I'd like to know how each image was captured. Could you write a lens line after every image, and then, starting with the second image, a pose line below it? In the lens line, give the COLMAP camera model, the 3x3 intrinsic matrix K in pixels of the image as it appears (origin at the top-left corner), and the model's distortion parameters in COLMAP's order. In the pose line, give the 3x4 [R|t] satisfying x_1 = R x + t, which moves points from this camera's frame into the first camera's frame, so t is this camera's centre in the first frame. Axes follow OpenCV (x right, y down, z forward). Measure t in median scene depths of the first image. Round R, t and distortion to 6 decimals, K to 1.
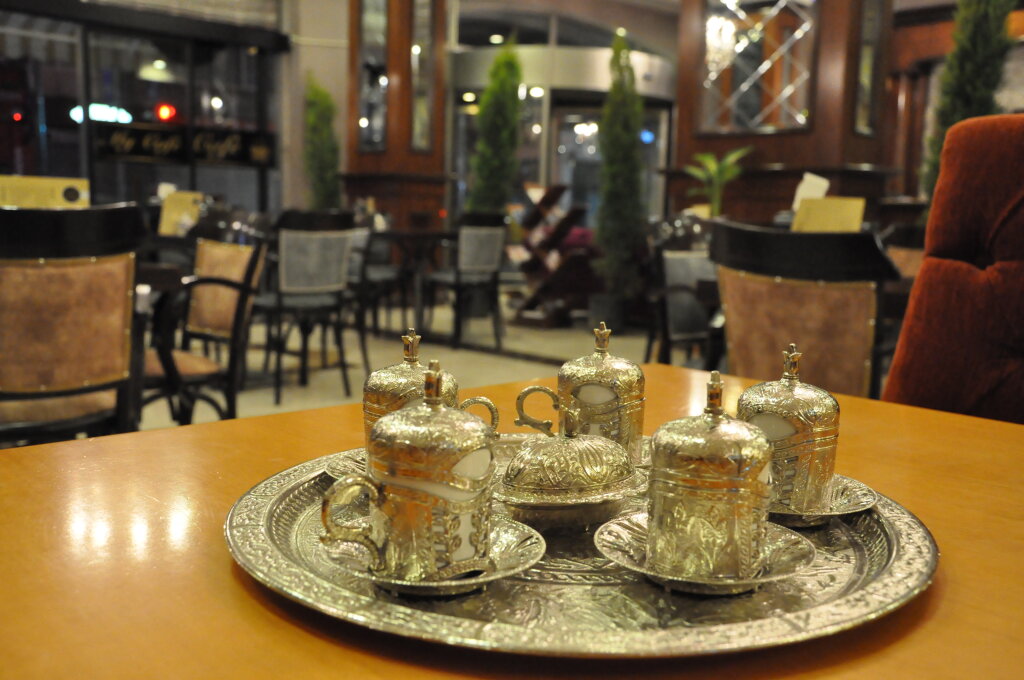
lens RADIAL K [[1043.1, 0, 512.0], [0, 1043.1, 340.0], [0, 0, 1]] dist [-0.094604, 0.344728]
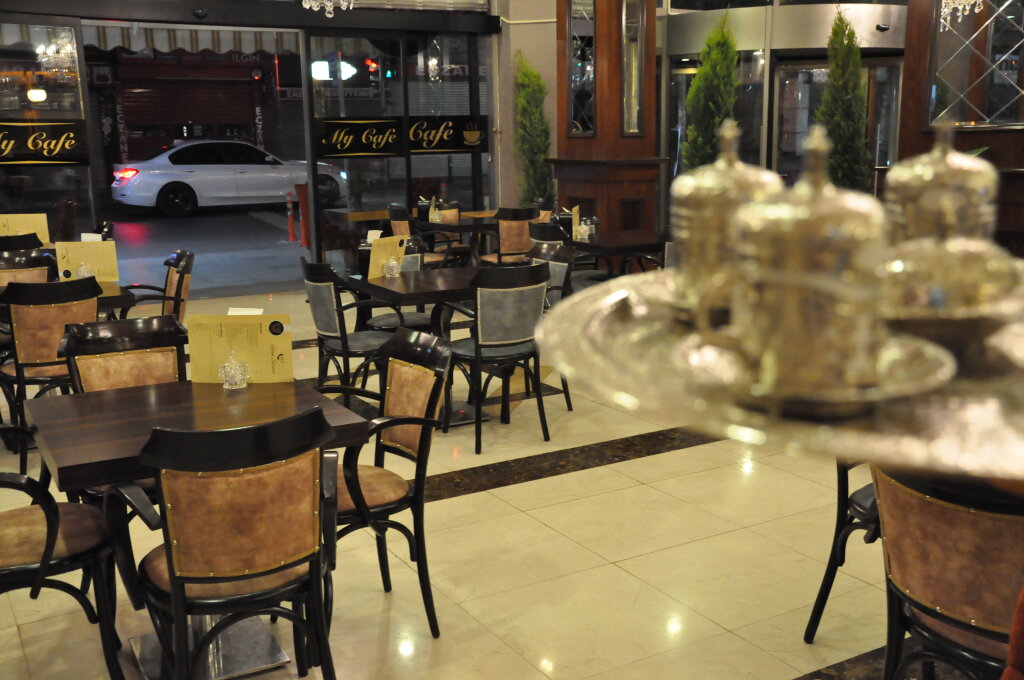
lens RADIAL K [[1064.0, 0, 512.0], [0, 1064.0, 340.0], [0, 0, 1]] dist [0.005830, 0.025787]
pose [[0.975672, 0.003369, -0.219209, 0.043510], [0.015452, 0.996338, 0.084089, -0.142331], [0.218690, -0.085431, 0.972048, -0.028958]]
